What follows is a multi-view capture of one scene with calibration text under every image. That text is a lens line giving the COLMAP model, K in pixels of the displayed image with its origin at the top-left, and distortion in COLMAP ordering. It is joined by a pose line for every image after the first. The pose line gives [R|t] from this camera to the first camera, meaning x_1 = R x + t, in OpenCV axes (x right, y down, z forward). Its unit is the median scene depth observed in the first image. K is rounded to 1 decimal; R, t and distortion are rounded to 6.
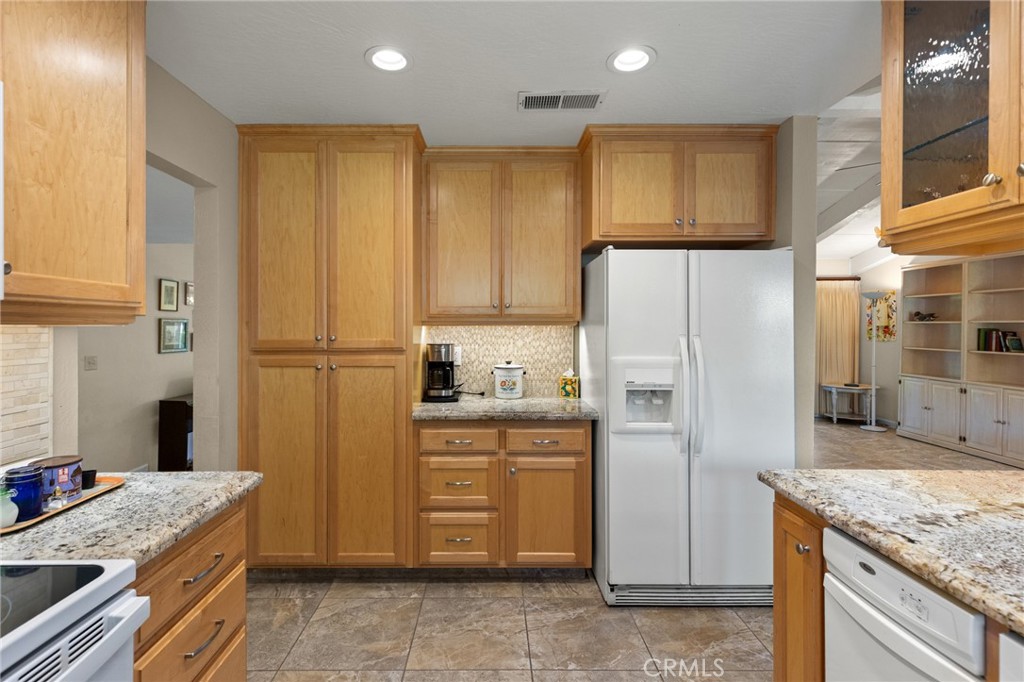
lens RADIAL K [[465.1, 0, 492.6], [0, 465.1, 331.3], [0, 0, 1]] dist [-0.002665, -0.000720]
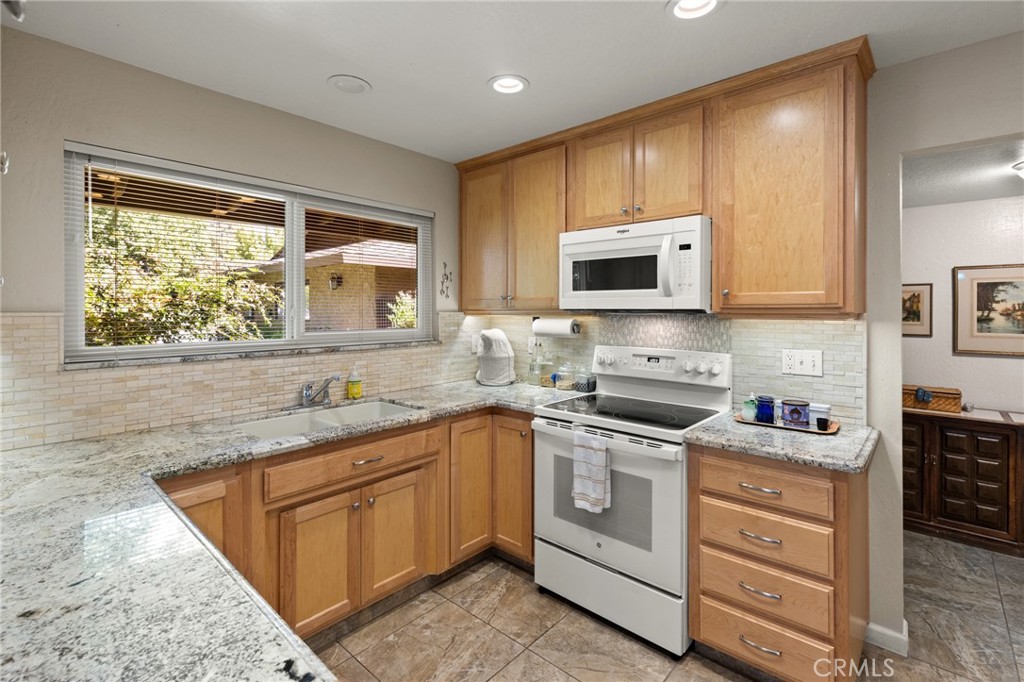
lens RADIAL K [[467.7, 0, 512.9], [0, 467.7, 311.6], [0, 0, 1]] dist [-0.000562, -0.000158]
pose [[-0.668678, 0.002474, -0.743548, 1.035058], [-0.005479, 0.999951, 0.008255, -0.053074], [0.743532, 0.009594, -0.668632, 1.469519]]
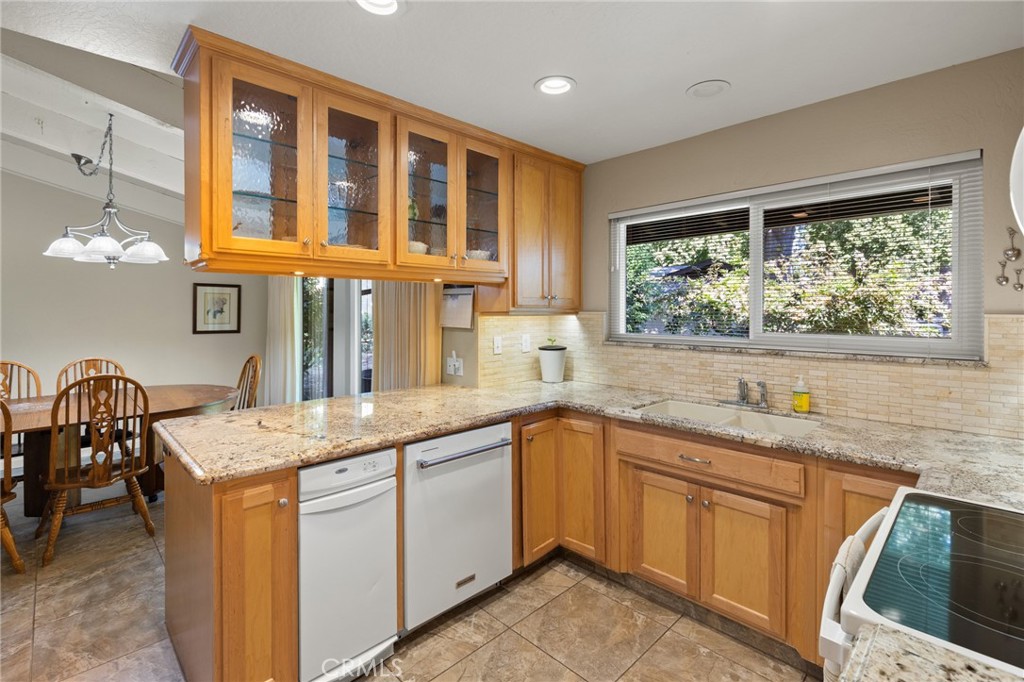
lens RADIAL K [[467.7, 0, 512.9], [0, 467.7, 311.6], [0, 0, 1]] dist [-0.000562, -0.000158]
pose [[-0.699797, -0.001874, 0.714340, -0.770777], [0.008197, 0.999910, 0.010653, -0.065144], [-0.714295, 0.013311, -0.699718, 1.643516]]
